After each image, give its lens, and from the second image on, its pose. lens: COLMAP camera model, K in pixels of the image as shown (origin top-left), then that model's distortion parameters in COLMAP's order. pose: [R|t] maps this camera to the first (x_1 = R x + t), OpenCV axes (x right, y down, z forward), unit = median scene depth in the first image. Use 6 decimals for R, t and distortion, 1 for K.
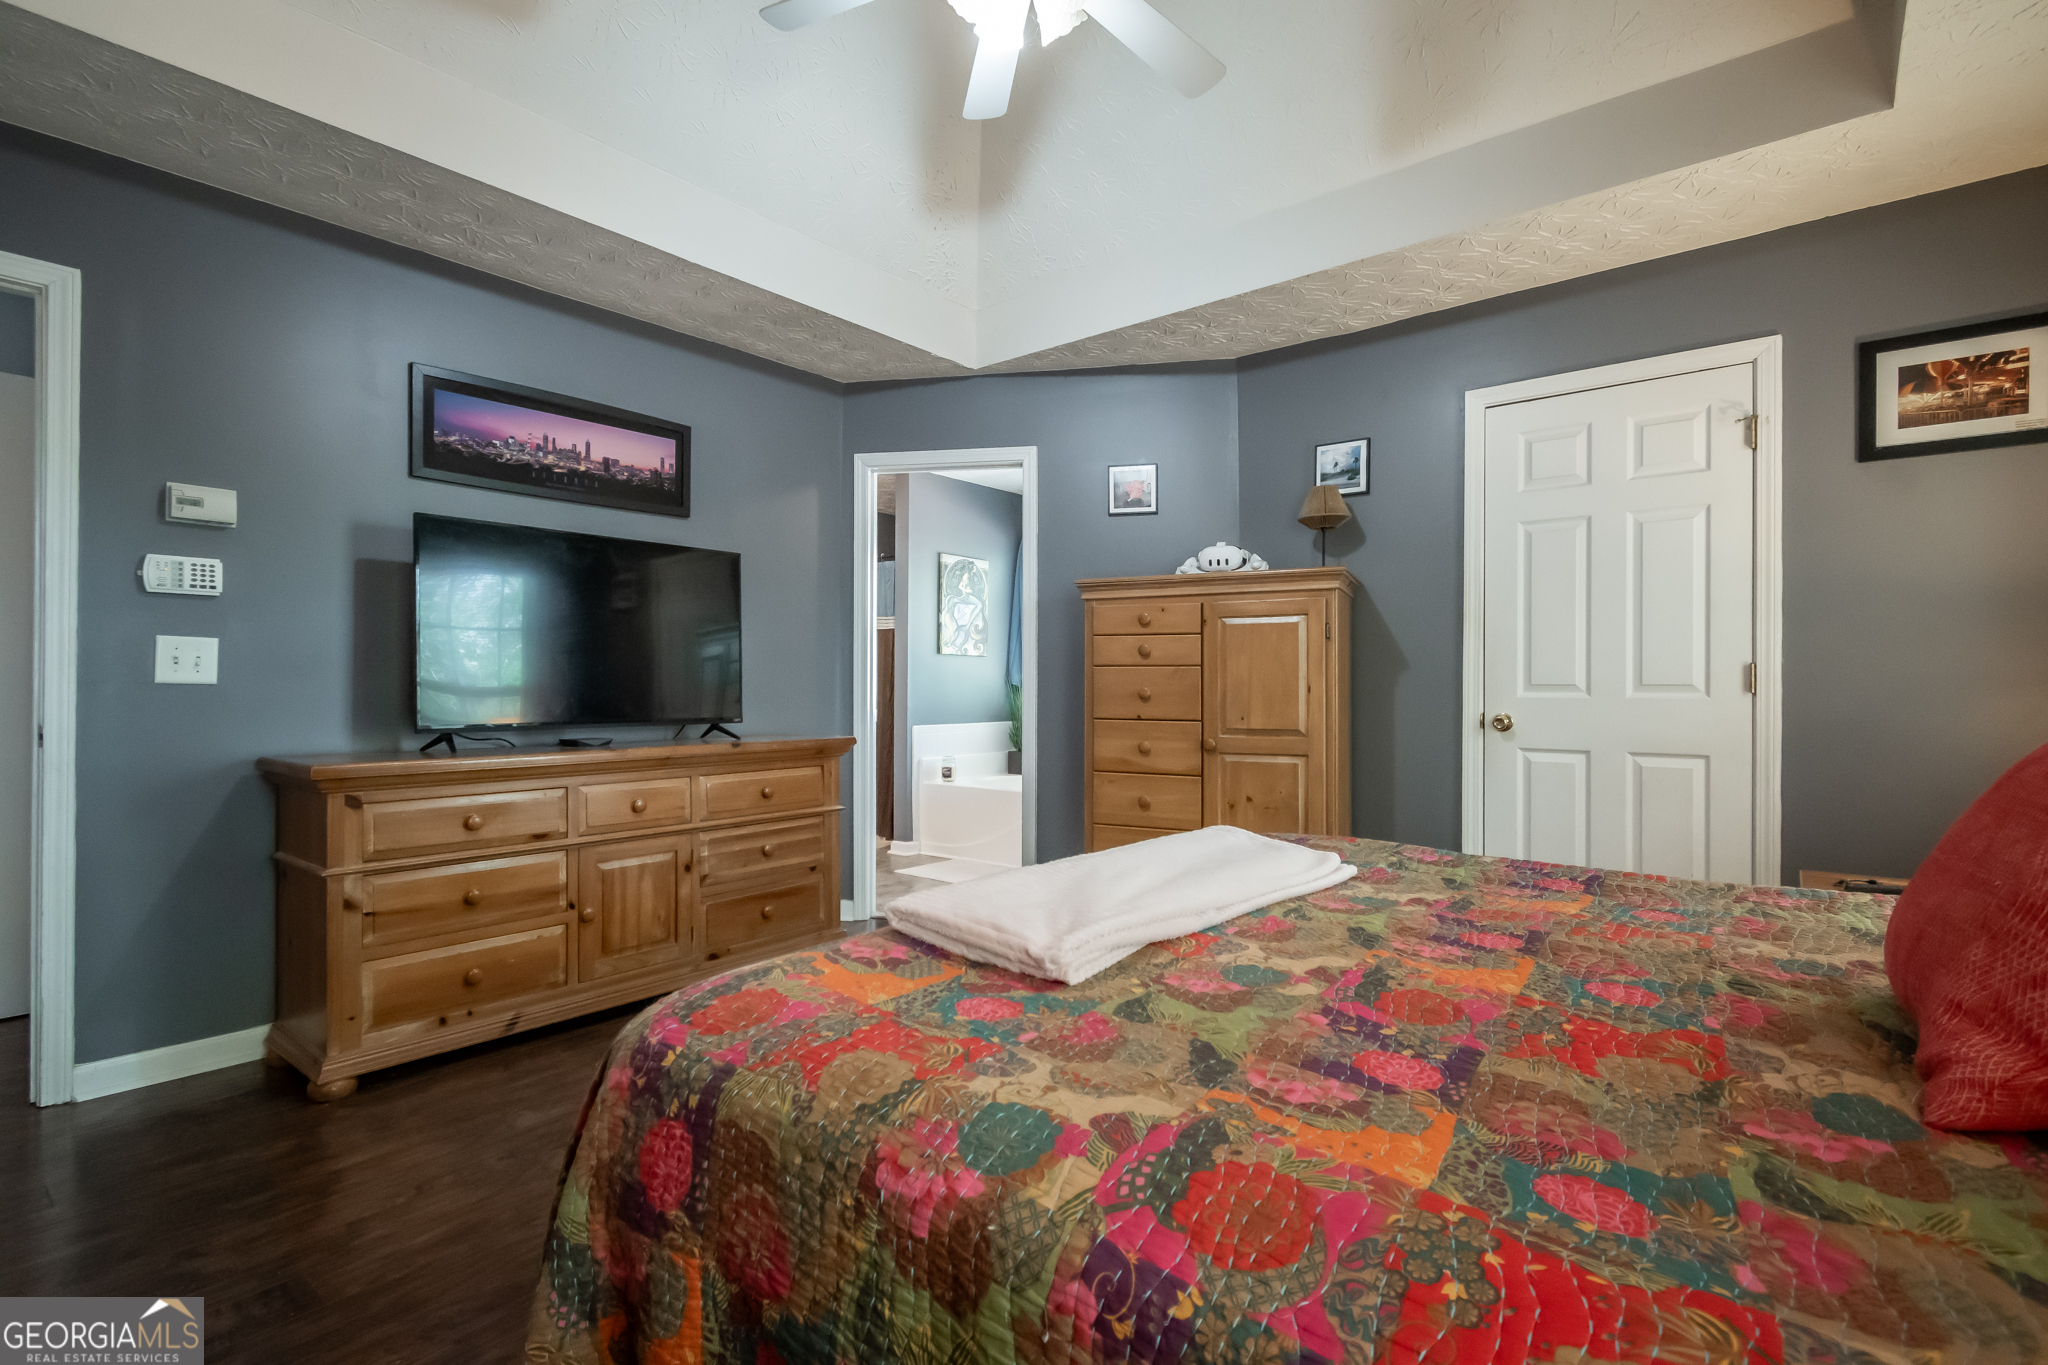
lens RADIAL K [[956.1, 0, 1027.2], [0, 956.1, 681.0], [0, 0, 1]] dist [0.000520, -0.000082]
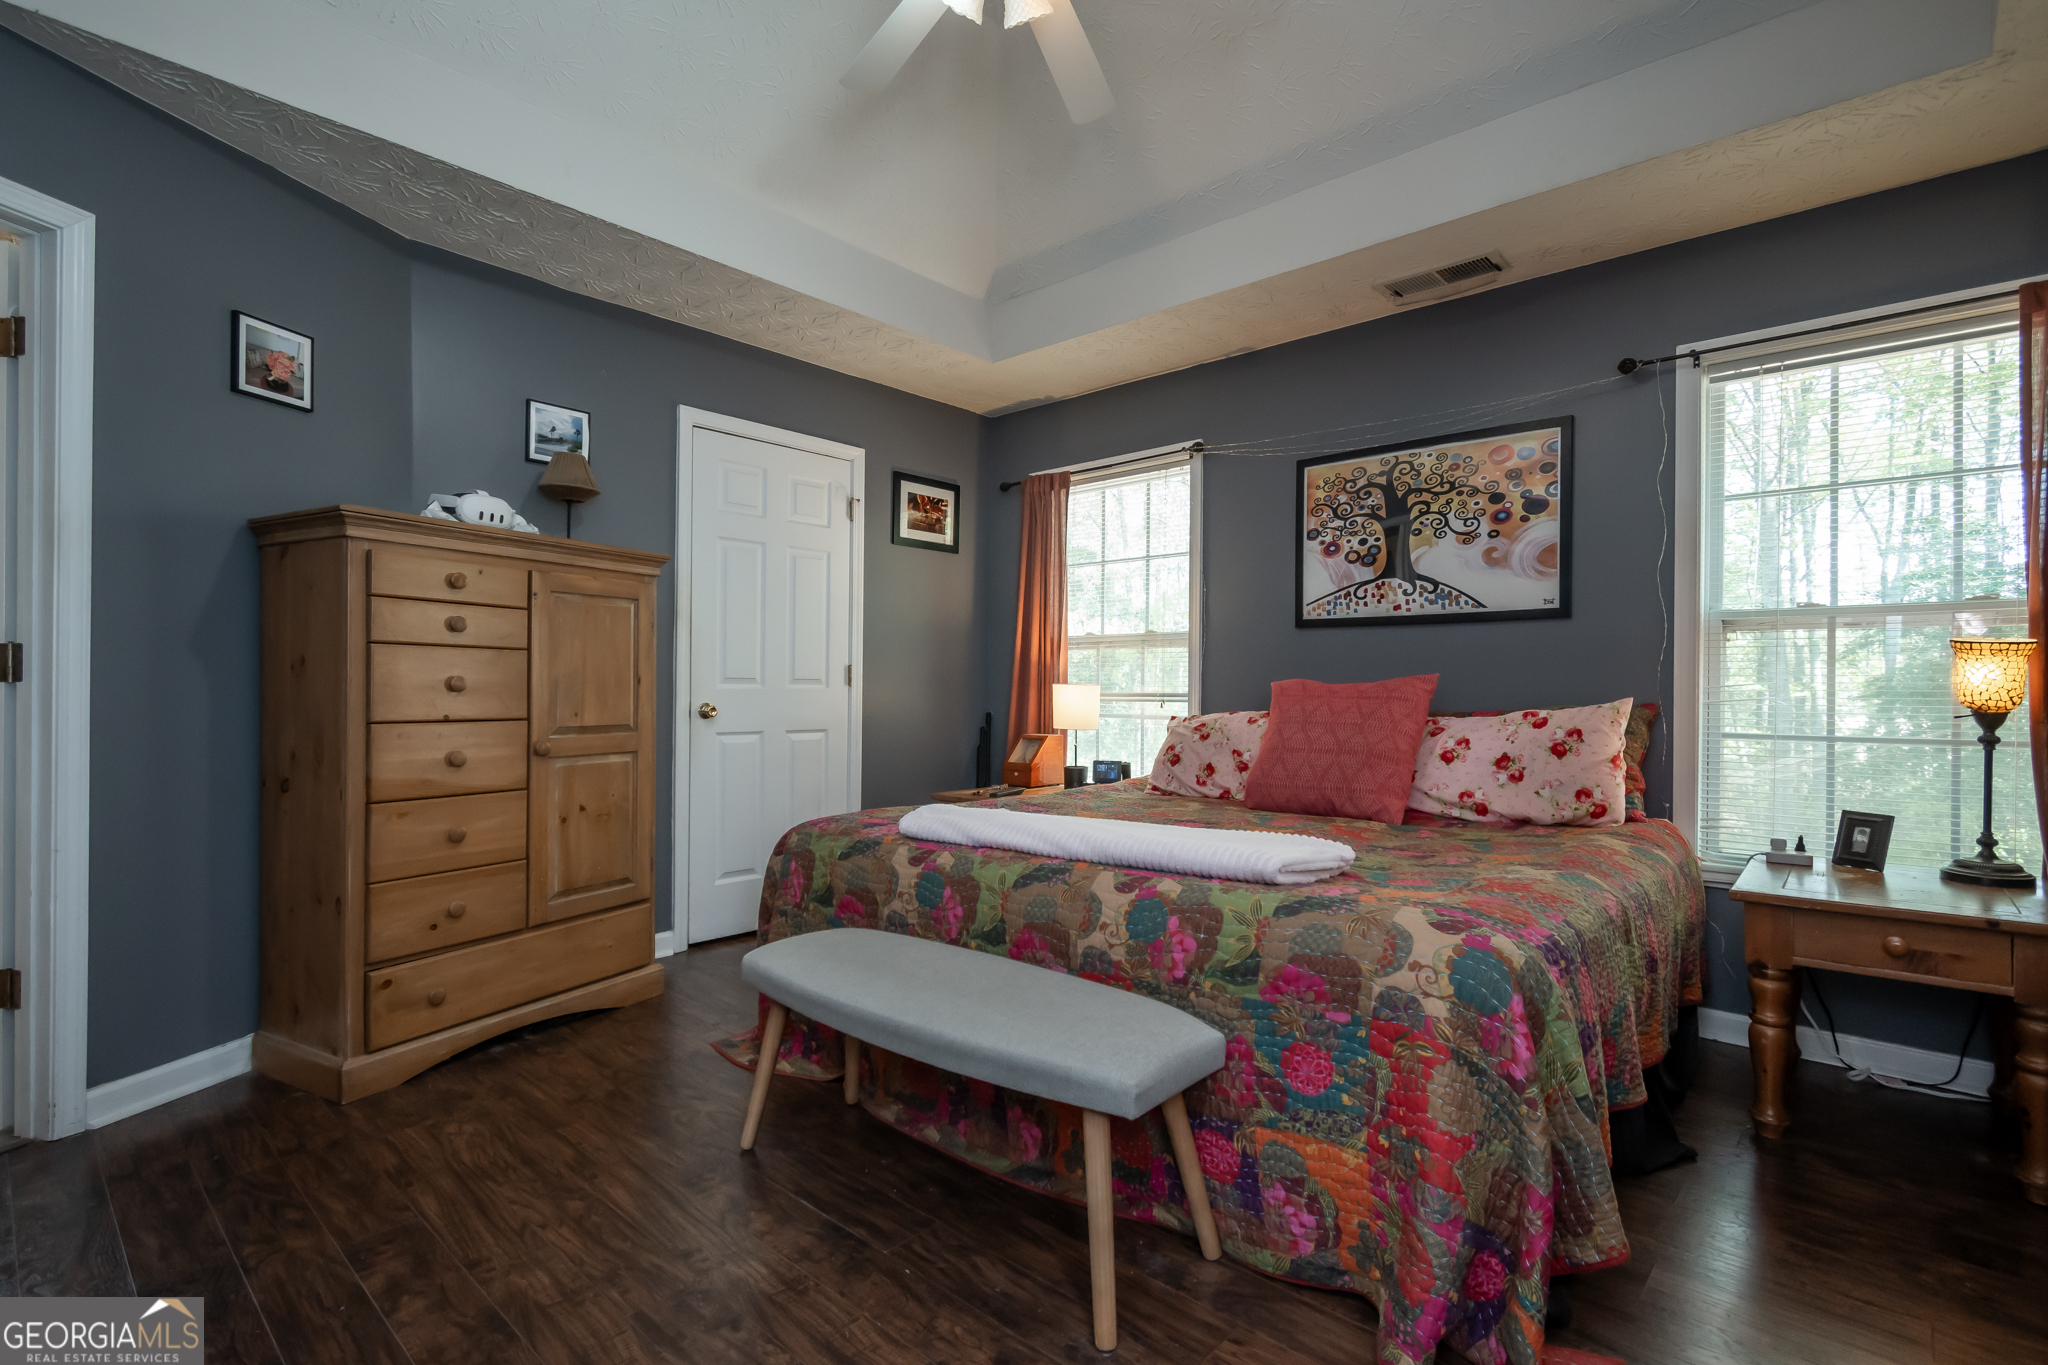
lens RADIAL K [[956.1, 0, 1026.7], [0, 956.1, 691.5], [0, 0, 1]] dist [0.000520, -0.000082]
pose [[0.046100, -0.003012, 0.998932, -0.611626], [-0.011834, 0.999924, 0.003561, 0.011596], [-0.998867, -0.011985, 0.046061, 0.571625]]
